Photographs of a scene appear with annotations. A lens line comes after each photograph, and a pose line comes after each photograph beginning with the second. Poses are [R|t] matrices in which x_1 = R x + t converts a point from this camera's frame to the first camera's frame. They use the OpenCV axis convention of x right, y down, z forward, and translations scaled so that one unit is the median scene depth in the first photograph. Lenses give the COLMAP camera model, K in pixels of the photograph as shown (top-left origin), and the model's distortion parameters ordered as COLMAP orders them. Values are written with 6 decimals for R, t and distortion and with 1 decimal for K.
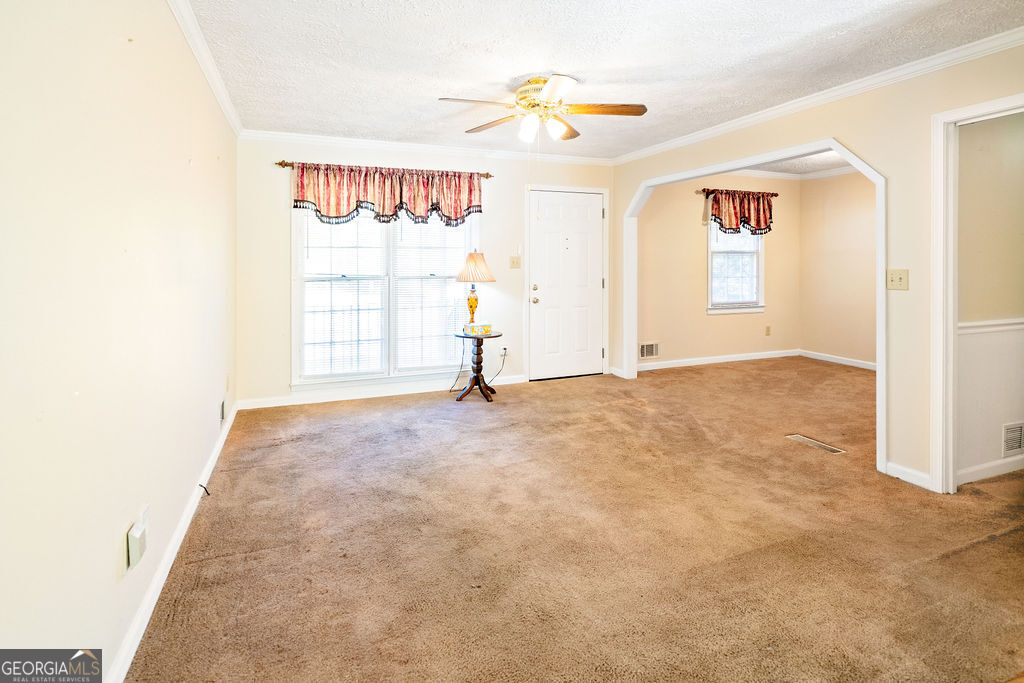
lens RADIAL K [[474.2, 0, 511.6], [0, 474.2, 341.2], [0, 0, 1]] dist [0.000082, 0.000009]
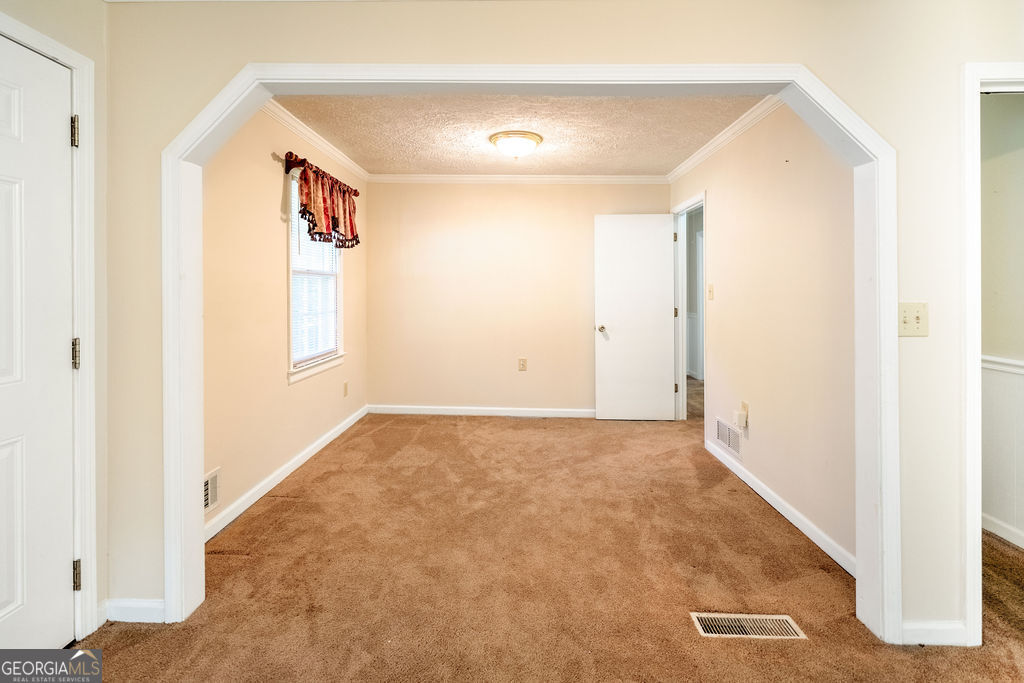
lens RADIAL K [[469.3, 0, 506.7], [0, 469.3, 294.1], [0, 0, 1]] dist [-0.003407, -0.000339]
pose [[0.412814, -0.000942, 0.910815, 0.028135], [0.144186, 0.987457, -0.064329, -0.093123], [-0.899330, 0.157883, 0.407772, 0.572188]]
